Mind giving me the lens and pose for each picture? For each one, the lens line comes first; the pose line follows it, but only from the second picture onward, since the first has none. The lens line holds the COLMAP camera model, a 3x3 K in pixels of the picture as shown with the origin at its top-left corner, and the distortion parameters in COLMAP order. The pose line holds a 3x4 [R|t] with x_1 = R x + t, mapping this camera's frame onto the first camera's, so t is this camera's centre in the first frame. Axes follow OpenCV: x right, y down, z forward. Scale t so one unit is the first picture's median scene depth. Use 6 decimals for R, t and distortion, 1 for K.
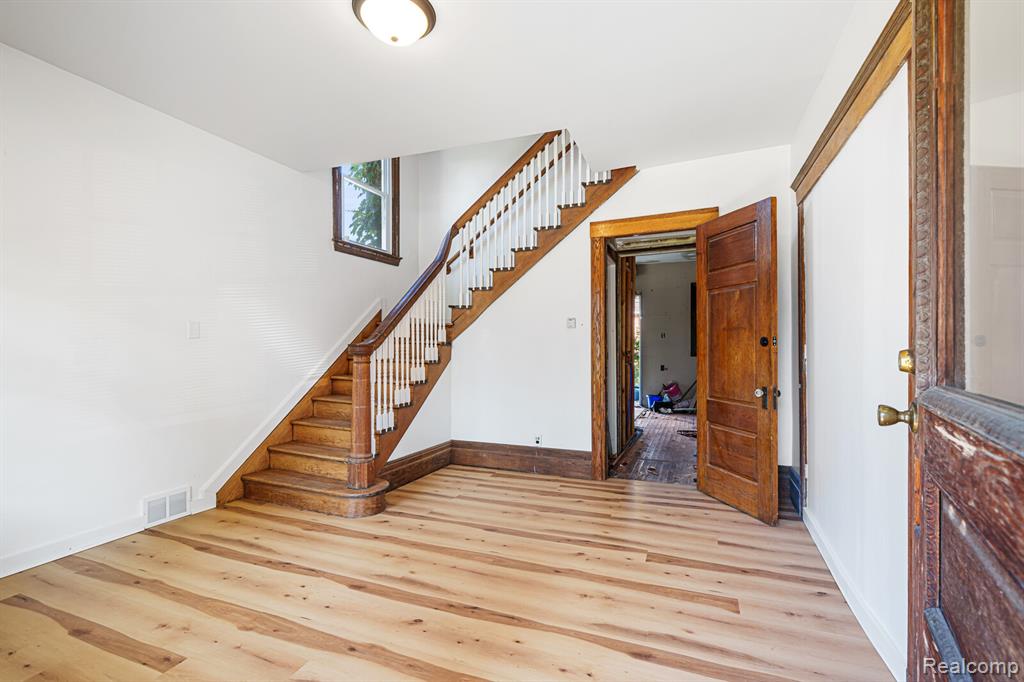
lens RADIAL K [[472.1, 0, 503.5], [0, 472.1, 341.0], [0, 0, 1]] dist [-0.000032, -0.000017]
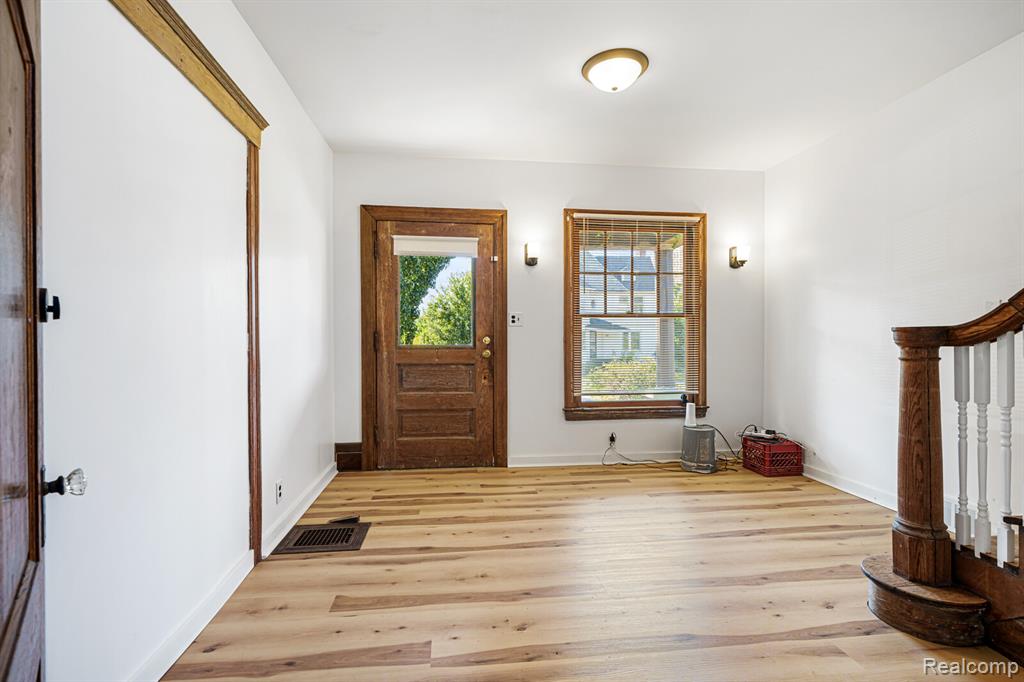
lens RADIAL K [[472.1, 0, 503.5], [0, 472.1, 341.0], [0, 0, 1]] dist [-0.000032, -0.000017]
pose [[-0.875792, 0.003691, -0.482674, 0.601496], [0.008409, 0.999936, -0.007612, 0.034847], [0.482615, -0.010725, -0.875767, 1.848347]]
